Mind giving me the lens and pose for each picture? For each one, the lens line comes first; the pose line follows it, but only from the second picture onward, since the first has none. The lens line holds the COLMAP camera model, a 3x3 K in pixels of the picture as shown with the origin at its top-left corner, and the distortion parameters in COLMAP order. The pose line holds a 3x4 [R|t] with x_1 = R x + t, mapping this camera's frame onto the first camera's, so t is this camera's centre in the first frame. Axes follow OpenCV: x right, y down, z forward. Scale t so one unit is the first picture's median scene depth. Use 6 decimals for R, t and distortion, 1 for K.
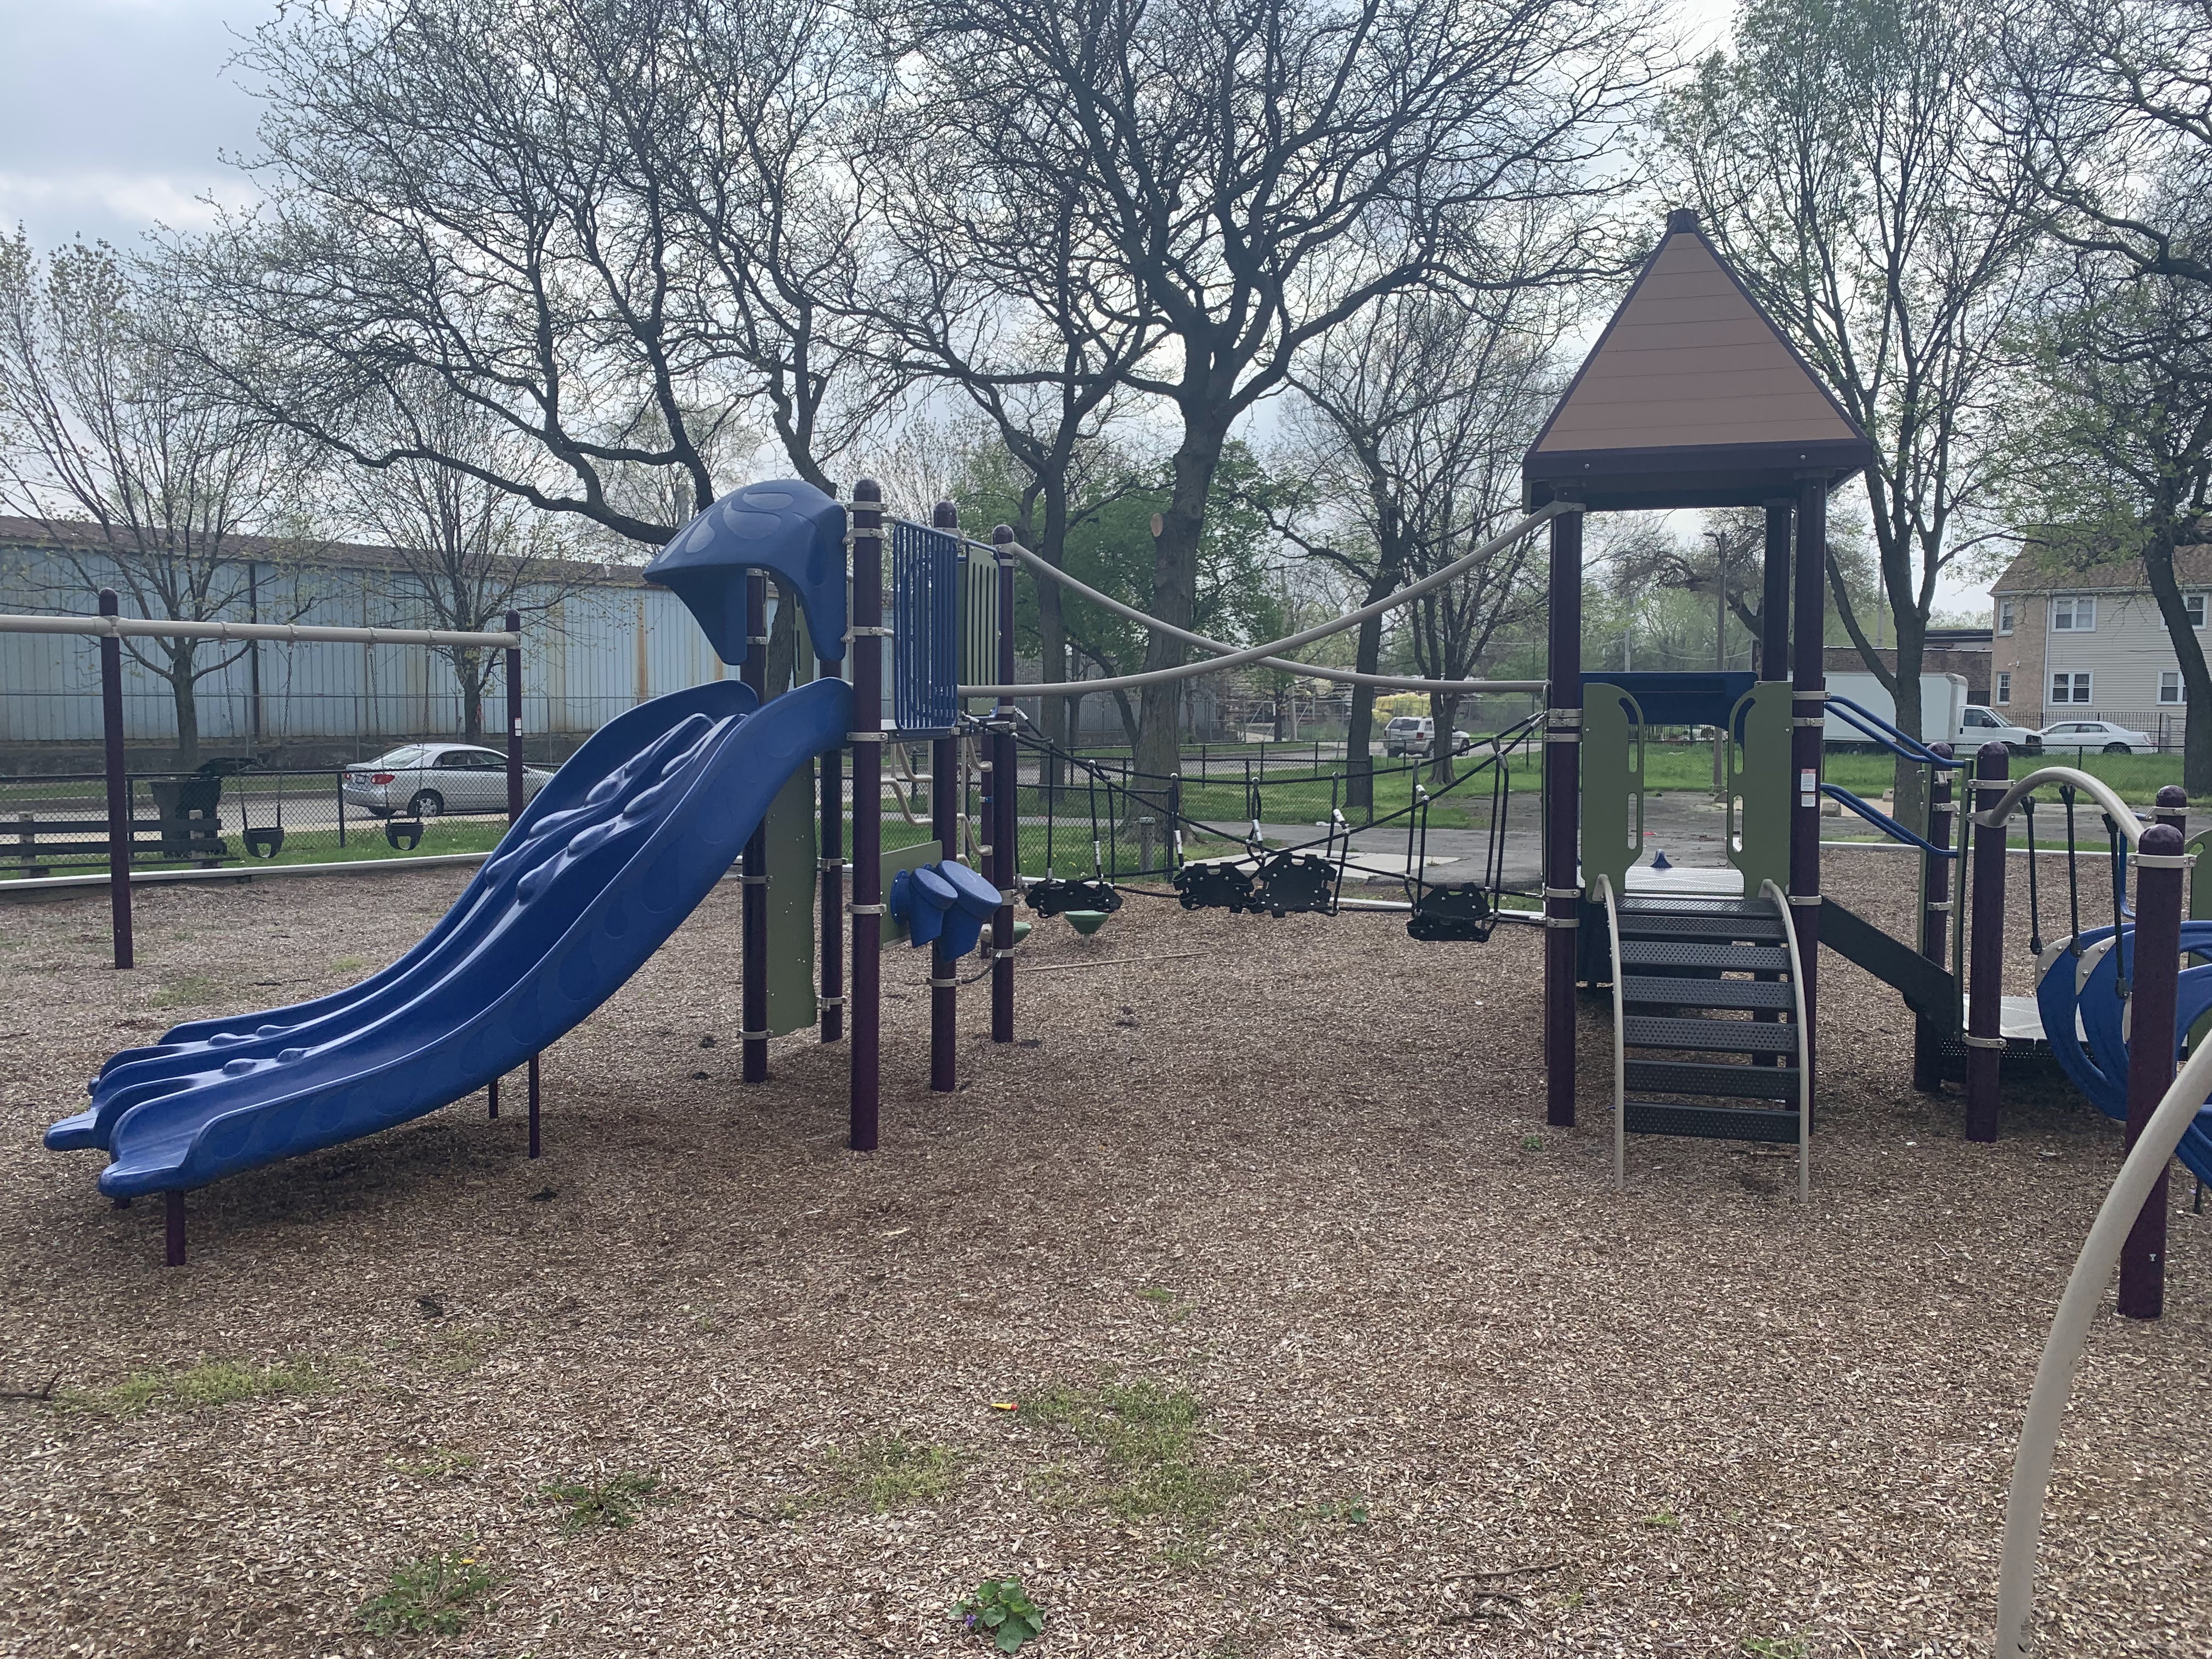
lens RADIAL K [[1723.5, 0, 1109.2], [0, 1723.5, 841.6], [0, 0, 1]] dist [0.021401, -0.000998]
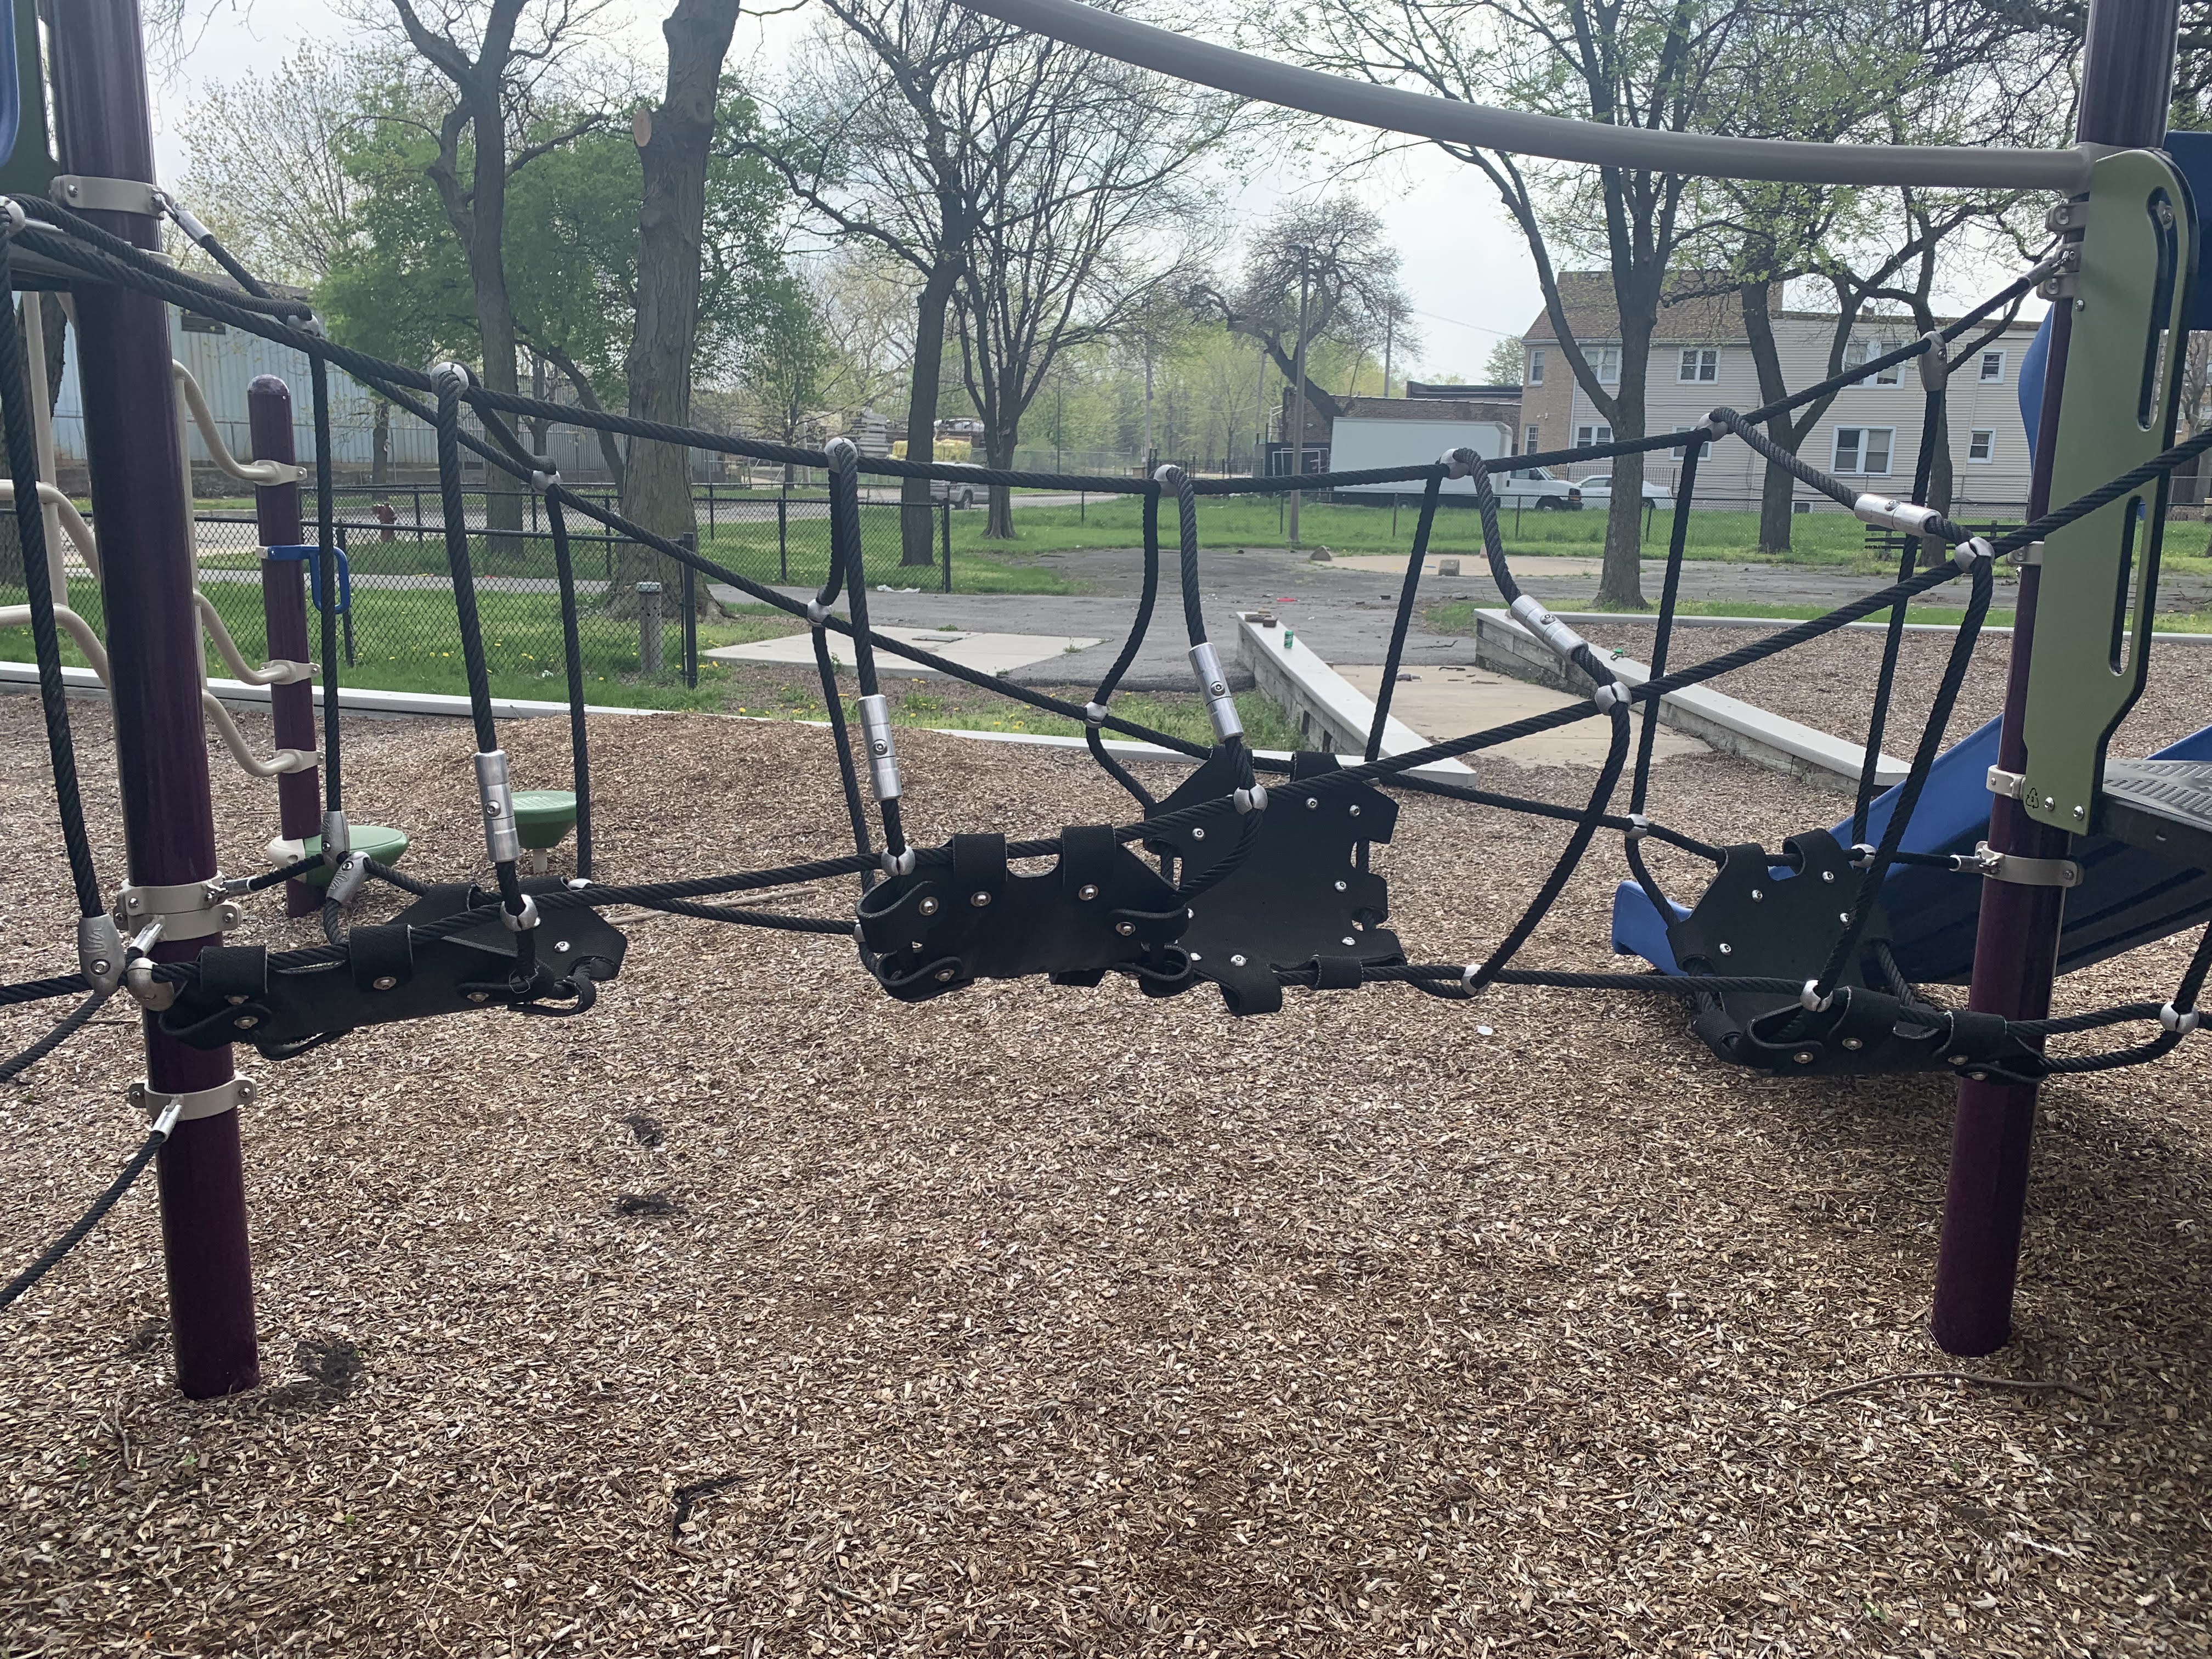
lens RADIAL K [[1723.5, 0, 1111.9], [0, 1723.5, 832.1], [0, 0, 1]] dist [0.021401, -0.000998]
pose [[0.958622, -0.044098, 0.281246, 0.006794], [0.006047, 0.990861, 0.134753, -0.020357], [-0.284618, -0.127476, 0.950127, 0.862736]]
